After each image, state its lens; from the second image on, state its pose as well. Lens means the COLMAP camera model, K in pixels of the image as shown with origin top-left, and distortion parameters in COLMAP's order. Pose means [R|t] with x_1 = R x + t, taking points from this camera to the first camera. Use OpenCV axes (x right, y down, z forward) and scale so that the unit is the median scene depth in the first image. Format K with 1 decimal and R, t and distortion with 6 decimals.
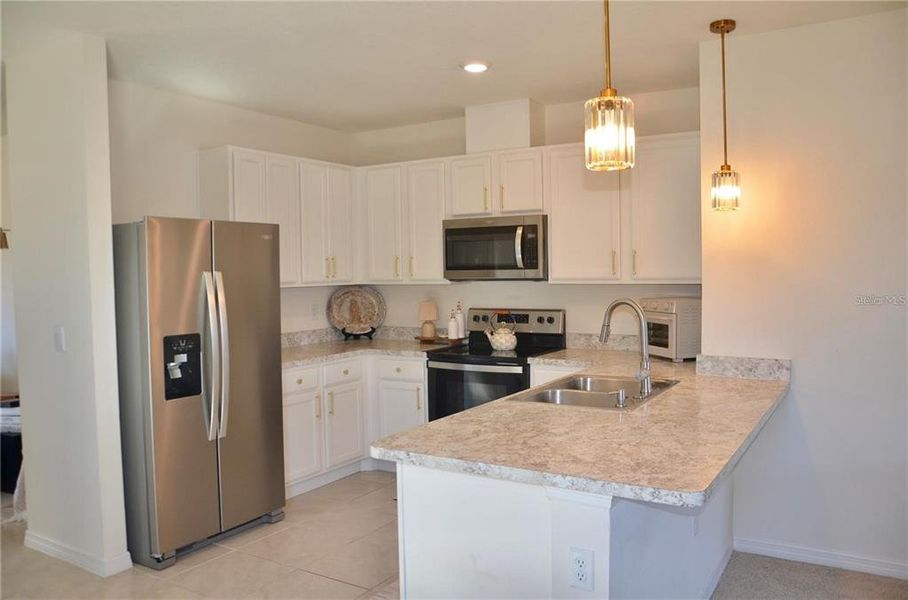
lens RADIAL K [[719.4, 0, 454.0], [0, 719.4, 300.0], [0, 0, 1]] dist [-0.091942, 0.004451]
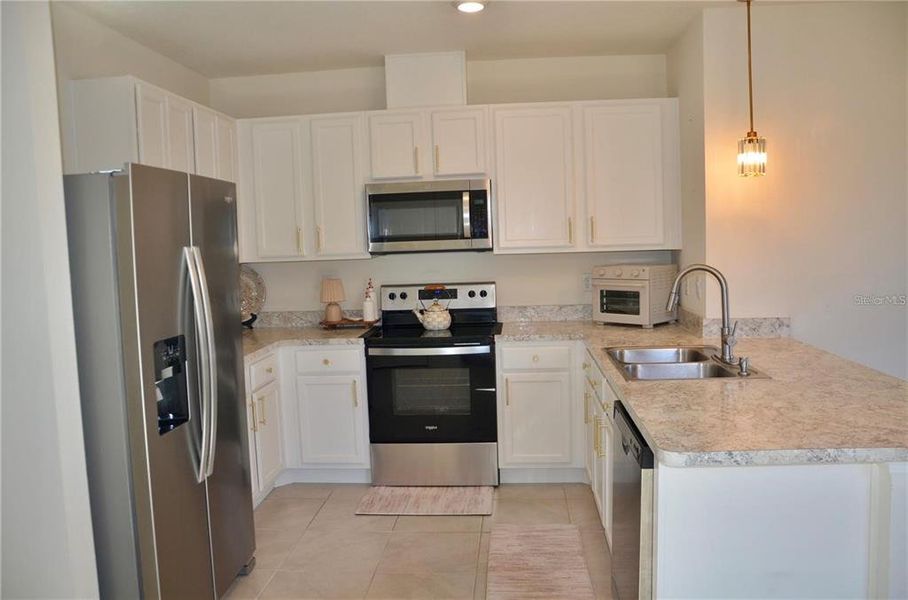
lens RADIAL K [[719.4, 0, 454.0], [0, 719.4, 300.0], [0, 0, 1]] dist [-0.091942, 0.004451]
pose [[0.894483, -0.053592, 0.443878, -0.325348], [0.039069, 0.998361, 0.041808, -0.004569], [-0.445392, -0.020055, 0.895111, 0.190052]]
